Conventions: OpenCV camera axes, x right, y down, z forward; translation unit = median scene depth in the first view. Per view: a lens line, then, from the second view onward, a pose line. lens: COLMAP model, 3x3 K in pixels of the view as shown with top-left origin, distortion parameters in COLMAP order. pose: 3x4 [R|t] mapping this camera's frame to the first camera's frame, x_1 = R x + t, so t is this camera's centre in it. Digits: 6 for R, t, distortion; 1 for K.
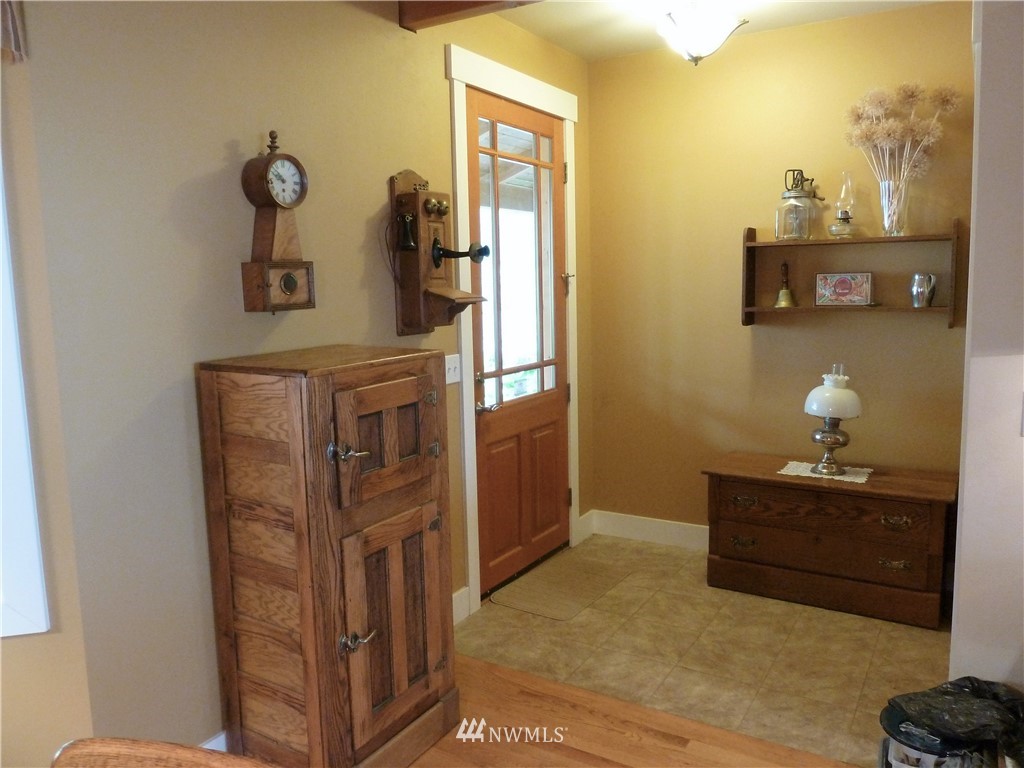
lens RADIAL K [[761.3, 0, 511.6], [0, 761.3, 384.3], [0, 0, 1]] dist [-0.031616, -0.004447]
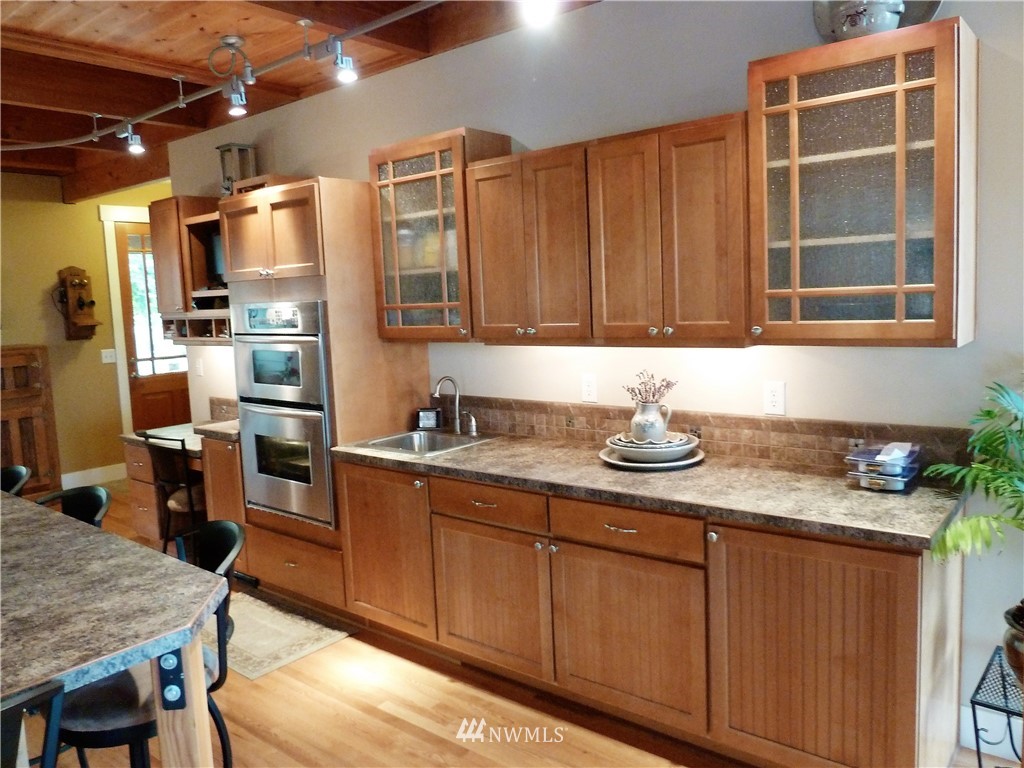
lens RADIAL K [[761.3, 0, 510.3], [0, 761.3, 388.0], [0, 0, 1]] dist [-0.031616, -0.004447]
pose [[0.990805, 0.000583, -0.135300, 1.768995], [-0.001529, 0.999975, -0.006890, 0.108648], [0.135292, 0.007034, 0.990781, -1.241349]]
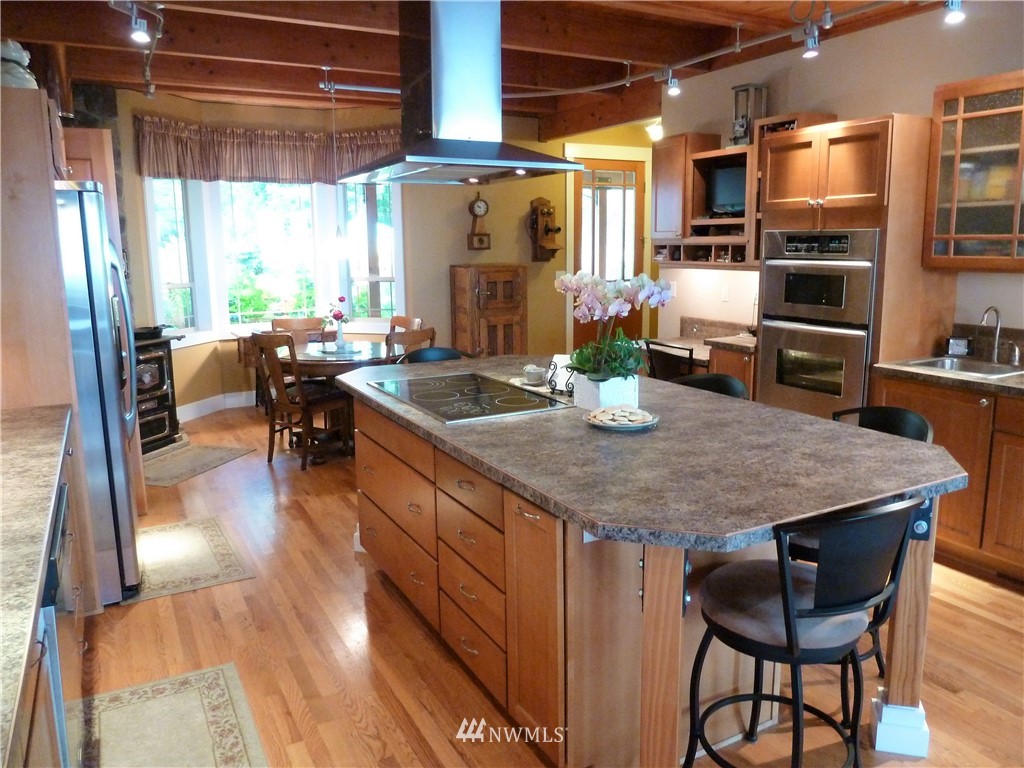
lens RADIAL K [[761.3, 0, 507.8], [0, 761.3, 384.3], [0, 0, 1]] dist [-0.031616, -0.004447]
pose [[0.867438, 0.104372, -0.486475, 1.336986], [-0.075440, 0.994036, 0.078751, 0.189625], [0.491793, -0.031612, 0.870138, -1.616702]]
